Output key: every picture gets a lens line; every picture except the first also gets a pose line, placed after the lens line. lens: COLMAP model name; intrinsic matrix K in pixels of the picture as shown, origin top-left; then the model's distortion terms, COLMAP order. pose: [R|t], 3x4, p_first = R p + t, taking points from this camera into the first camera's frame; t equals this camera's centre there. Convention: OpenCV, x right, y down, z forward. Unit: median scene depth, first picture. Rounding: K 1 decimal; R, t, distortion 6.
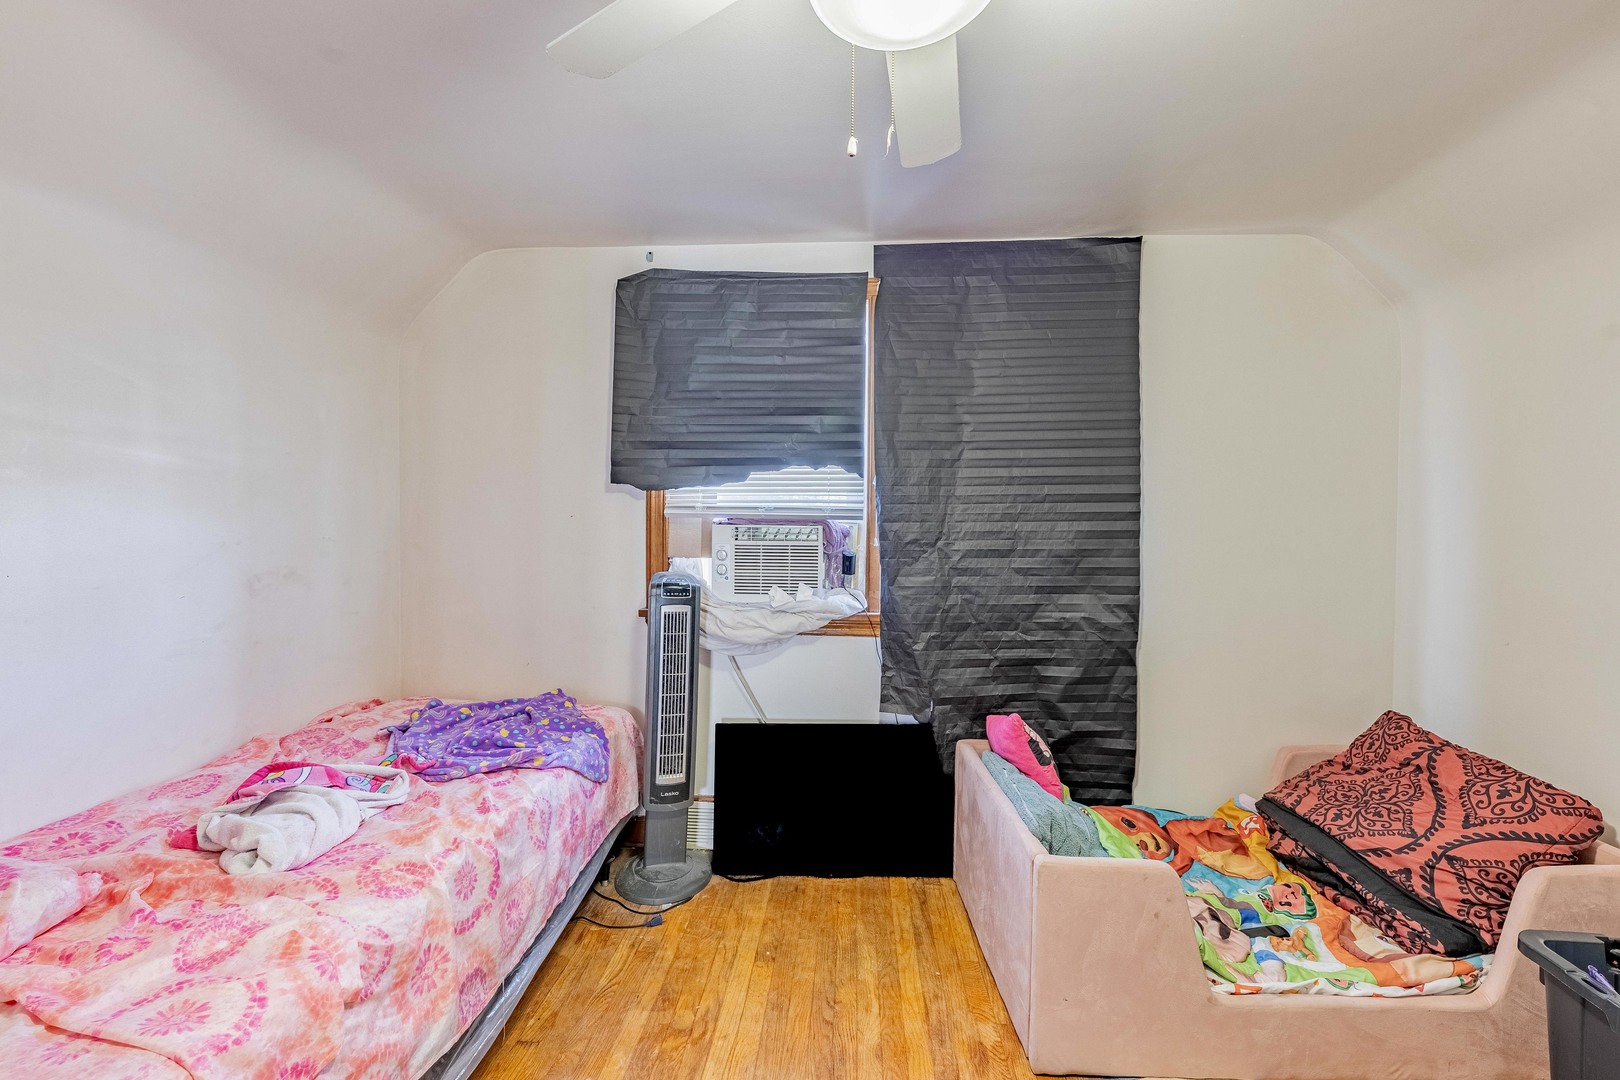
lens RADIAL K [[656.6, 0, 817.6], [0, 656.6, 552.1], [0, 0, 1]] dist [0.003264, -0.004245]
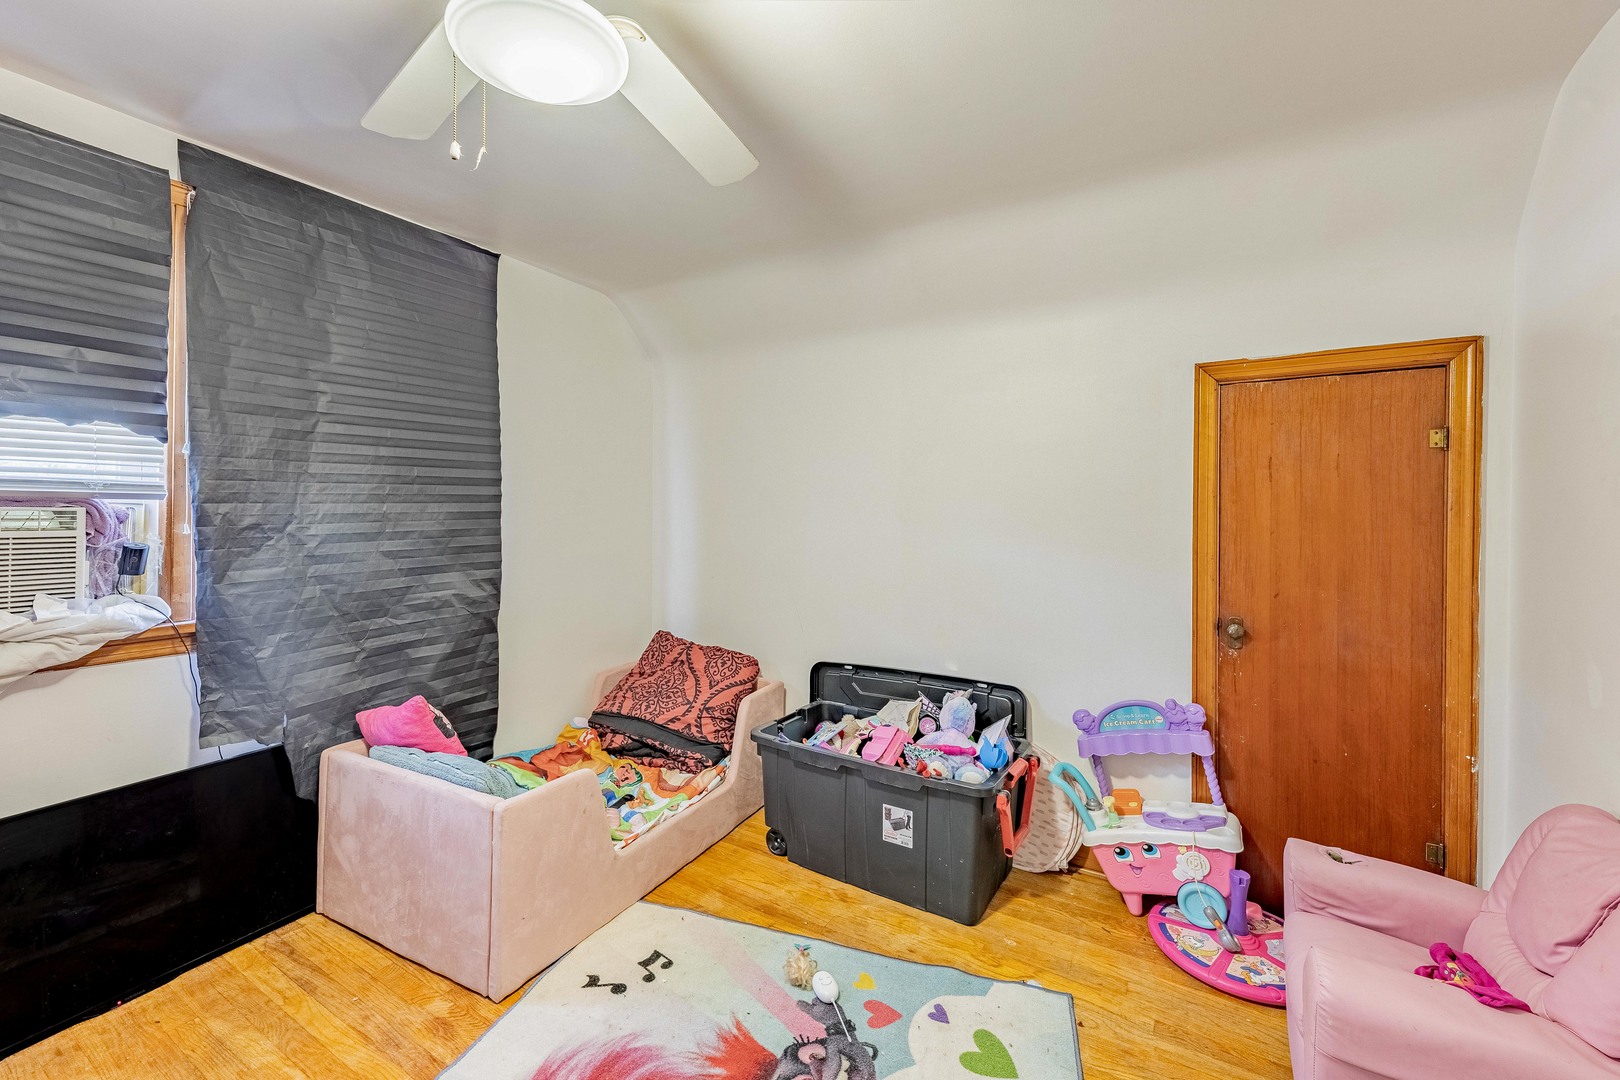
lens RADIAL K [[647.2, 0, 817.0], [0, 647.2, 536.5], [0, 0, 1]] dist [0.011288, -0.005421]
pose [[0.449353, -0.040518, 0.892435, -0.266202], [0.035028, 0.999002, 0.027719, -0.001715], [-0.892667, 0.018805, 0.450323, 0.008044]]
